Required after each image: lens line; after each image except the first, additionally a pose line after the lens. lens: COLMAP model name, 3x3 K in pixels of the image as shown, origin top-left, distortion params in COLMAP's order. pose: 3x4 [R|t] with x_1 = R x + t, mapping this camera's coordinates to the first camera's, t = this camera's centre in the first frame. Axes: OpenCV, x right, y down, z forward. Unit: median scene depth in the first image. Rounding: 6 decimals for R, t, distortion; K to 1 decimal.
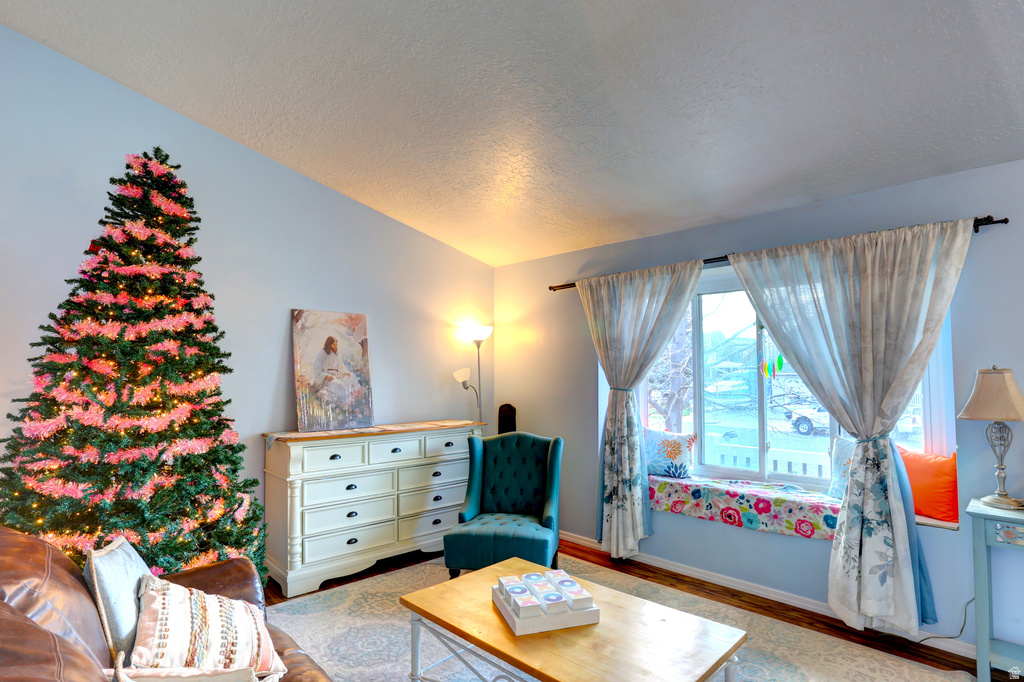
lens RADIAL K [[497.7, 0, 512.0], [0, 497.7, 341.0], [0, 0, 1]] dist [-0.067788, 0.030510]
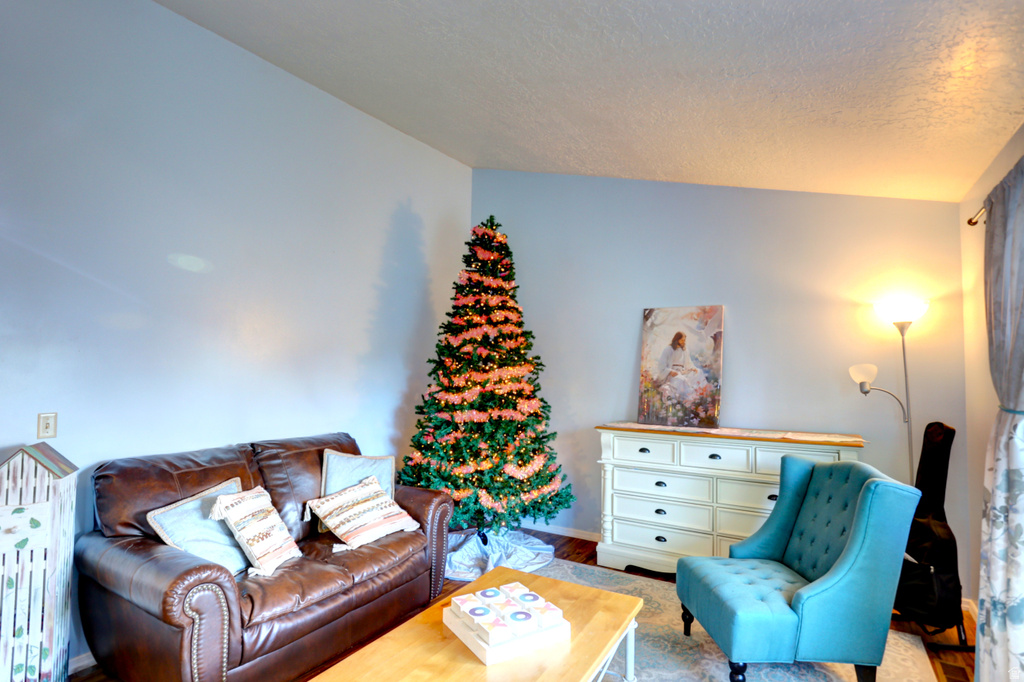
lens RADIAL K [[497.7, 0, 512.0], [0, 497.7, 341.0], [0, 0, 1]] dist [-0.067788, 0.030510]
pose [[0.307725, -0.038895, -0.950680, 0.490419], [0.047706, 0.998538, -0.025411, 0.019105], [0.950279, -0.037534, 0.309131, 0.387185]]
